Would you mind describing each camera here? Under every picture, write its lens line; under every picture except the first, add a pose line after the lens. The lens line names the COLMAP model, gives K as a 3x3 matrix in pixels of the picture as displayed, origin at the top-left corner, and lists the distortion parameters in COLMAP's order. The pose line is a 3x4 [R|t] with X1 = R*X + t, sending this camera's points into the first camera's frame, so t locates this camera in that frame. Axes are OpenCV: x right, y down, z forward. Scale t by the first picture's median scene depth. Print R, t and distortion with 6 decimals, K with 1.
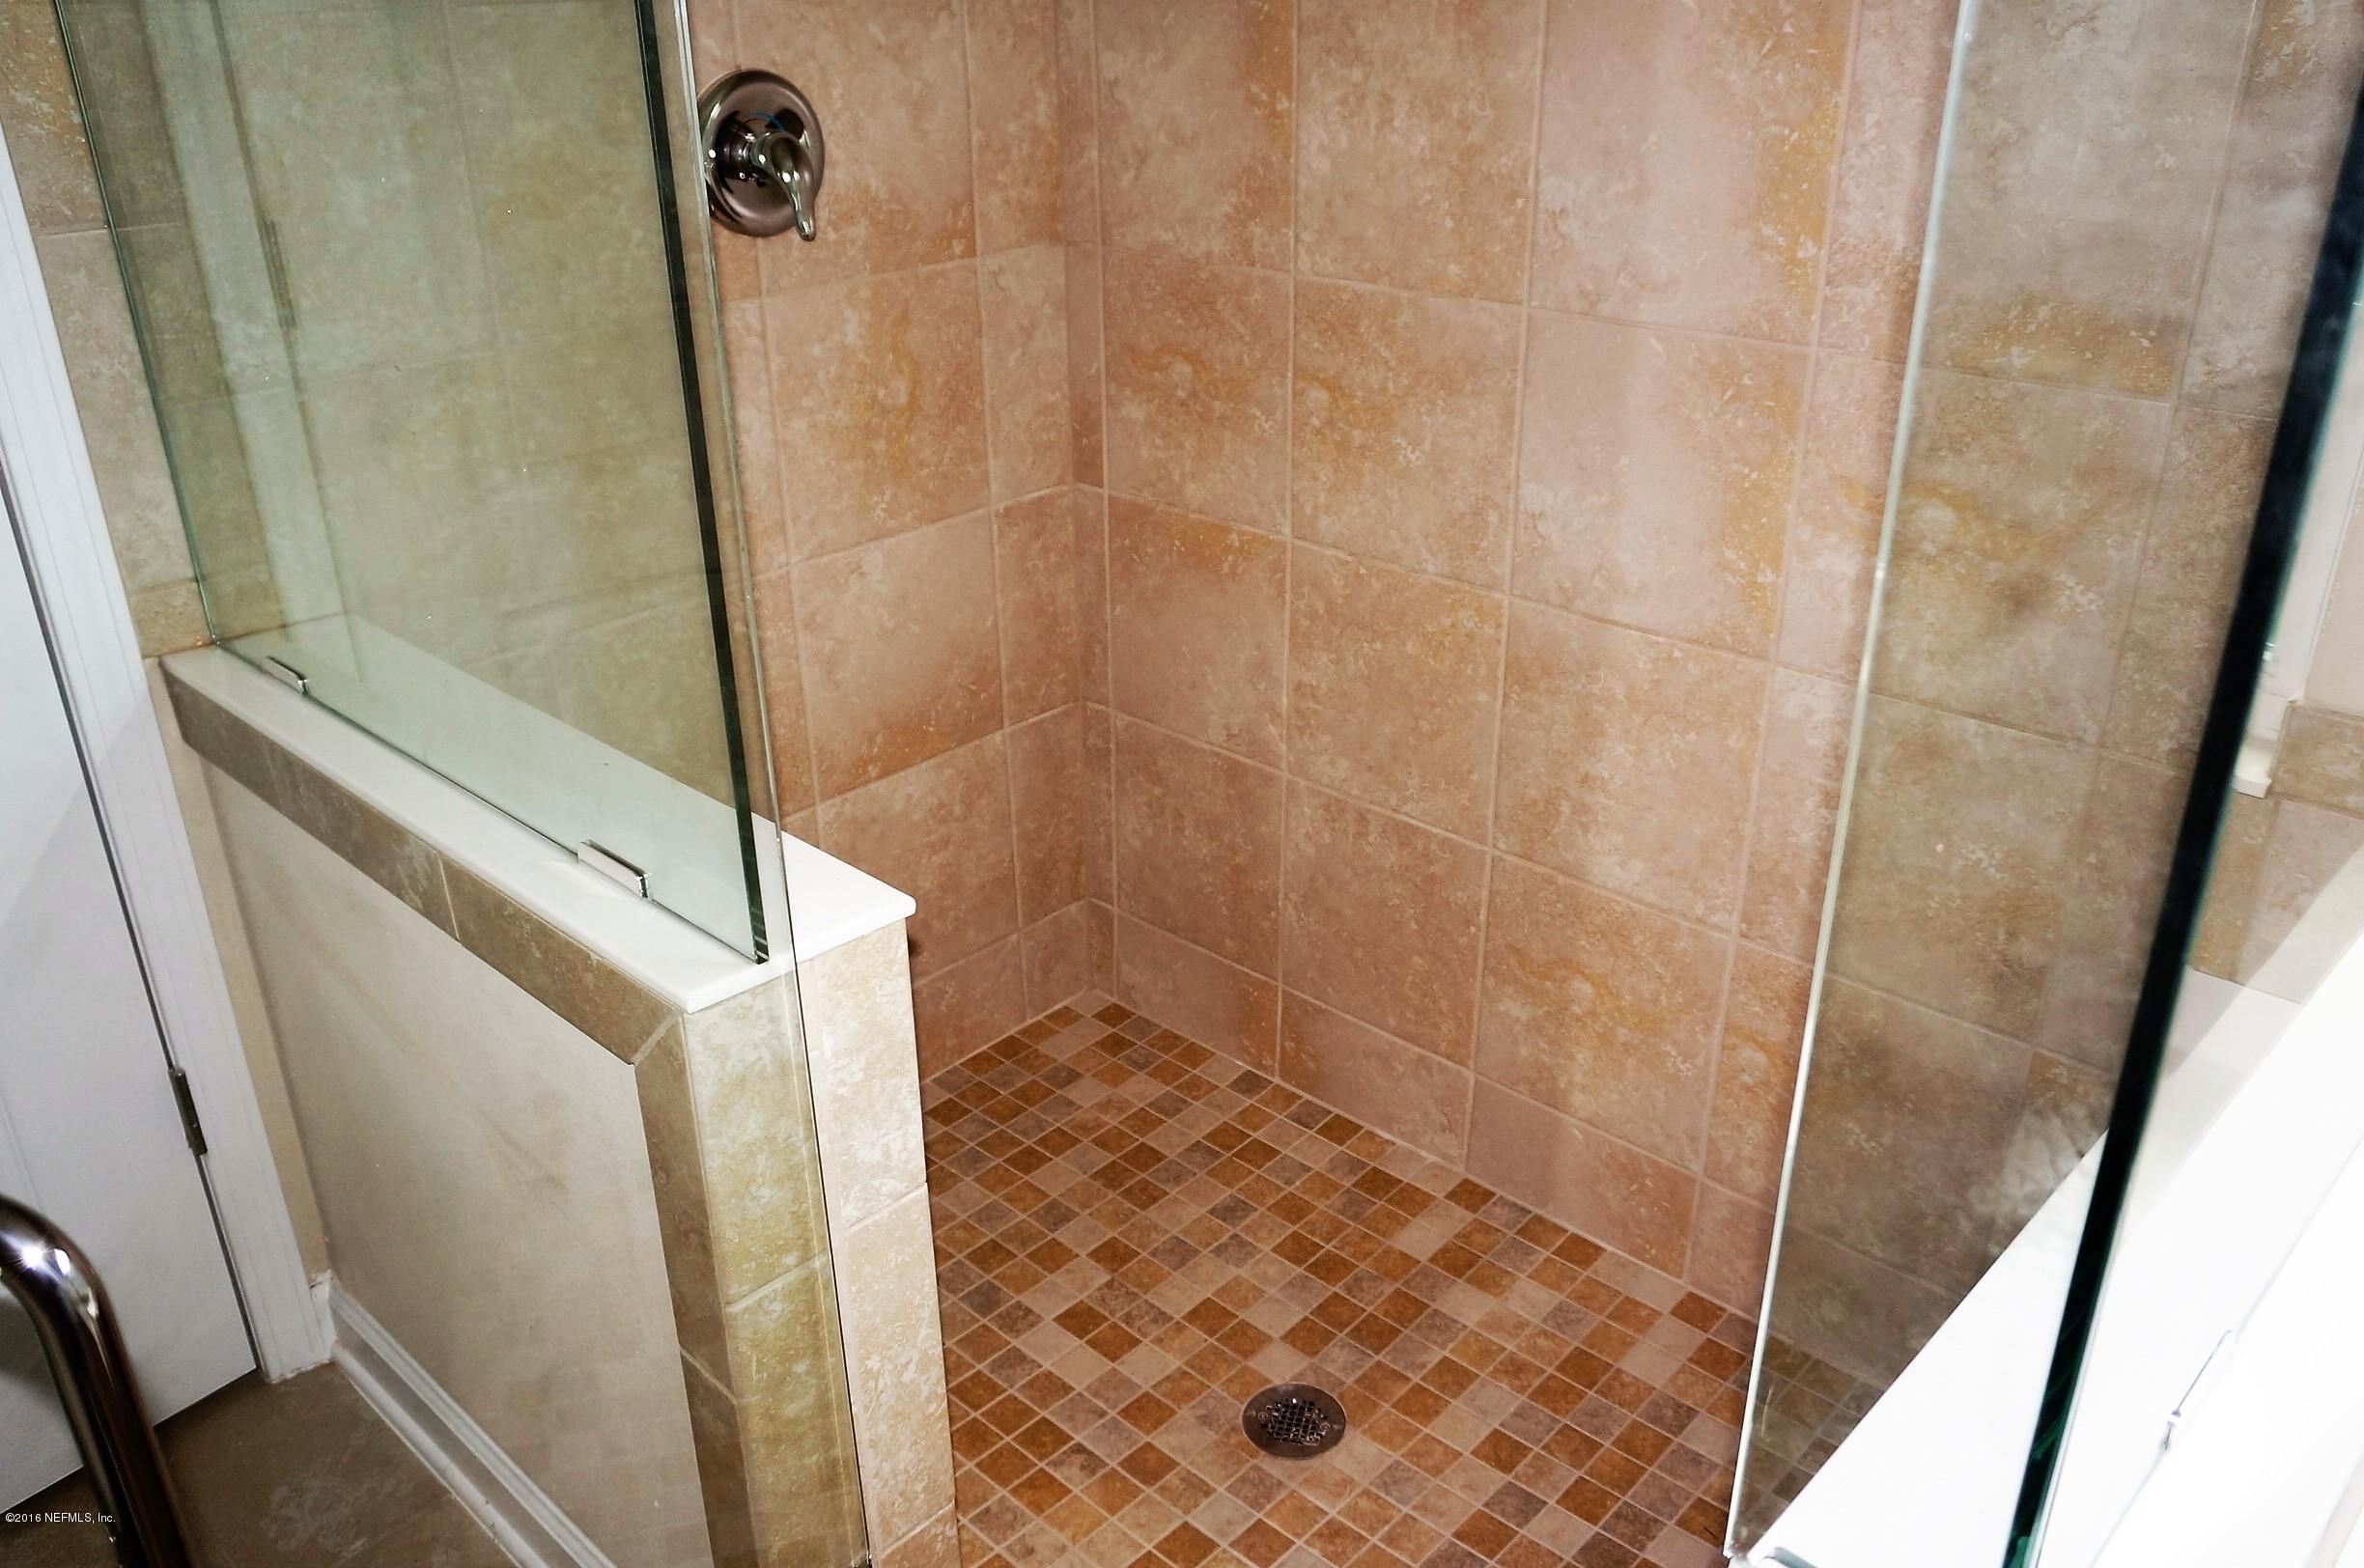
lens RADIAL K [[1878.8, 0, 1182.0], [0, 1878.8, 784.0], [0, 0, 1]] dist [-0.012574, 0.036579]
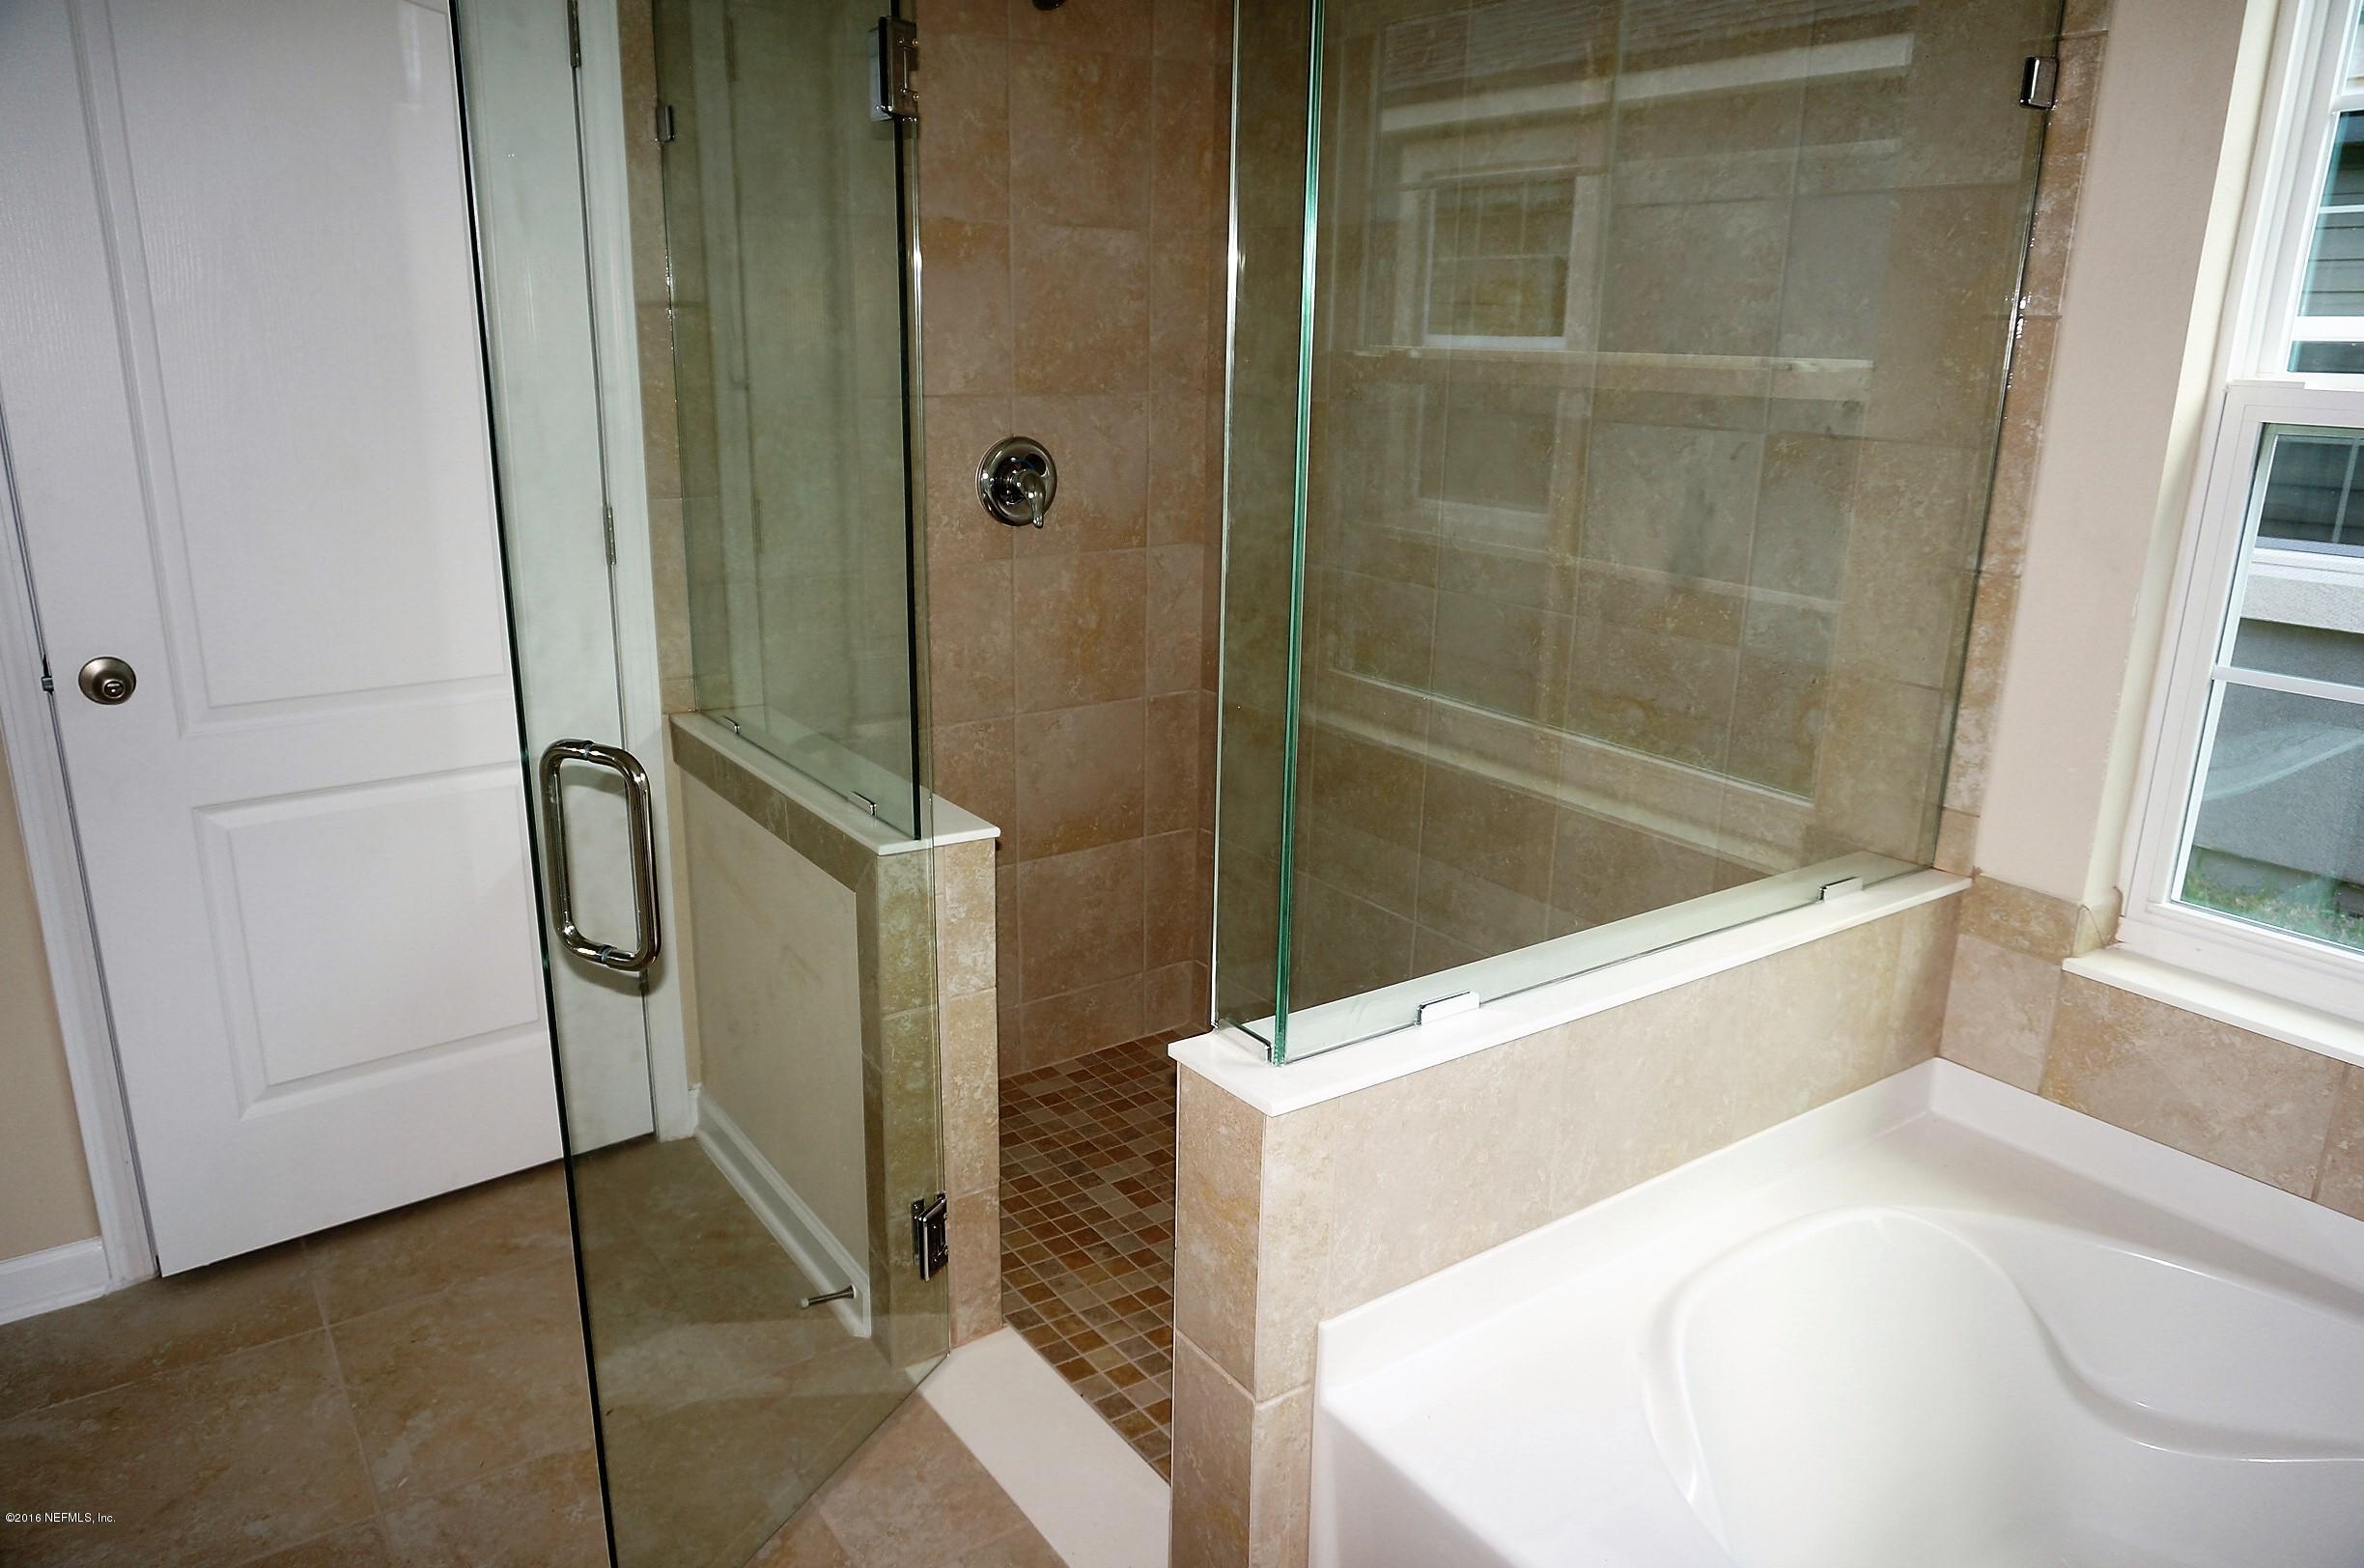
lens RADIAL K [[1659.8, 0, 1182.0], [0, 1659.8, 784.0], [0, 0, 1]] dist [0.005491, 0.000768]
pose [[0.978900, 0.083287, -0.186595, 0.233229], [-0.112050, 0.982419, -0.149323, 0.158347], [0.170878, 0.167080, 0.971023, -0.438952]]
